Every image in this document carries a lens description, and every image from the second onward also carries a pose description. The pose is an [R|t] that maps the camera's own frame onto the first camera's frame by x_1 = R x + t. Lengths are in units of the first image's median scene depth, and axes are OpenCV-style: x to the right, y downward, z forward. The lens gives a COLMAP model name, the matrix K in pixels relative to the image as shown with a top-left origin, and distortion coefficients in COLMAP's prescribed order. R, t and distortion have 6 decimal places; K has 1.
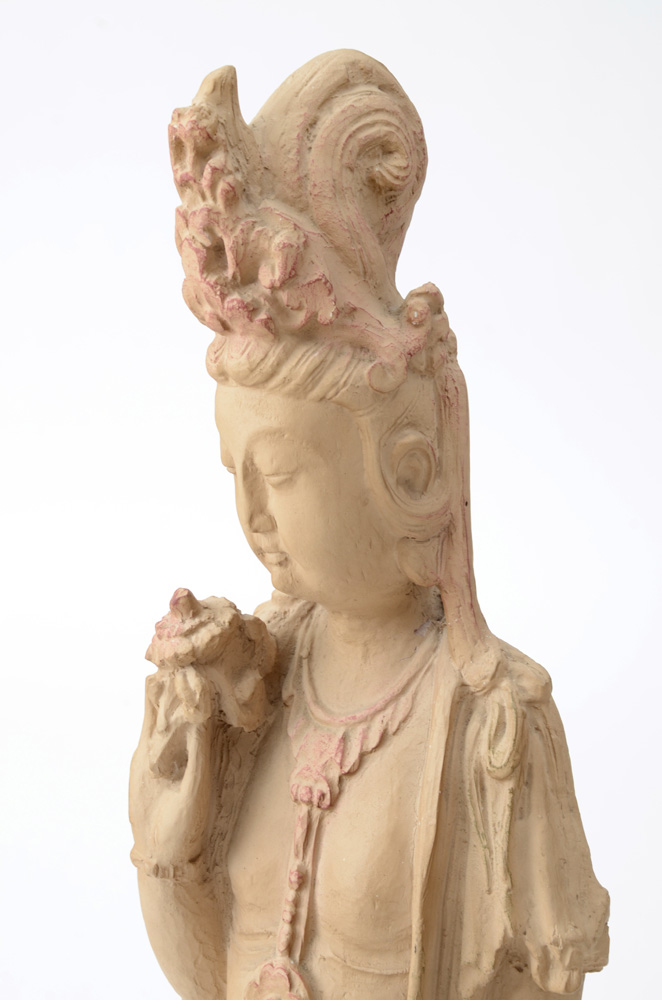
lens RADIAL K [[2718.6, 0, 329.9], [0, 2718.6, 496.4], [0, 0, 1]] dist [0.609963, 0.000000]
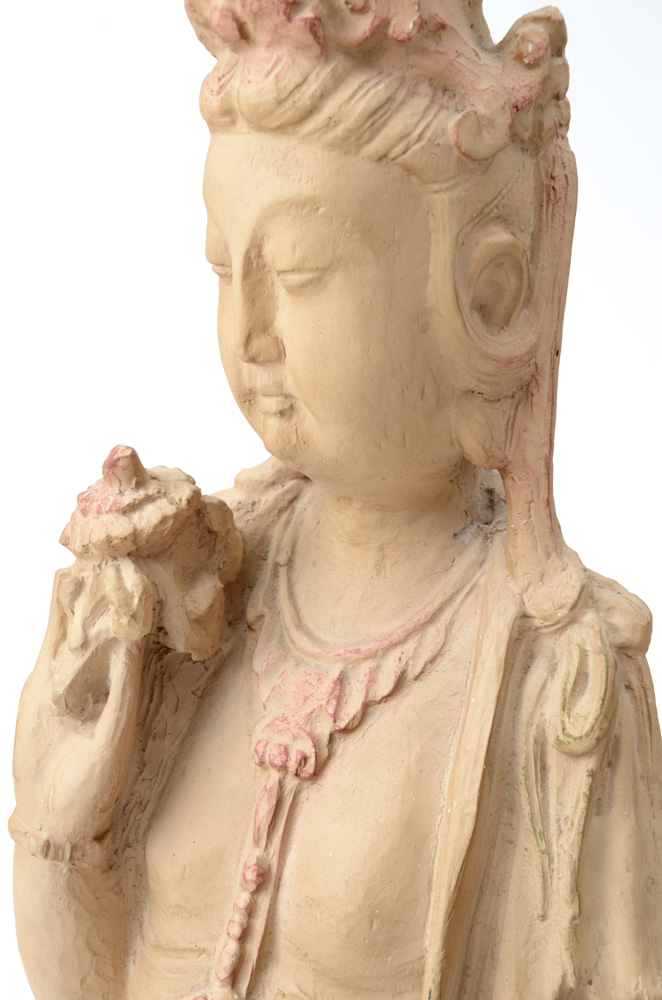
lens RADIAL K [[2099.2, 0, 331.4], [0, 2099.2, 500.5], [0, 0, 1]] dist [0.302515, 0.000000]
pose [[0.989524, 0.091902, 0.111342, -0.061948], [-0.089034, 0.995562, -0.030471, 0.060899], [-0.113649, 0.020238, 0.993315, 0.477591]]
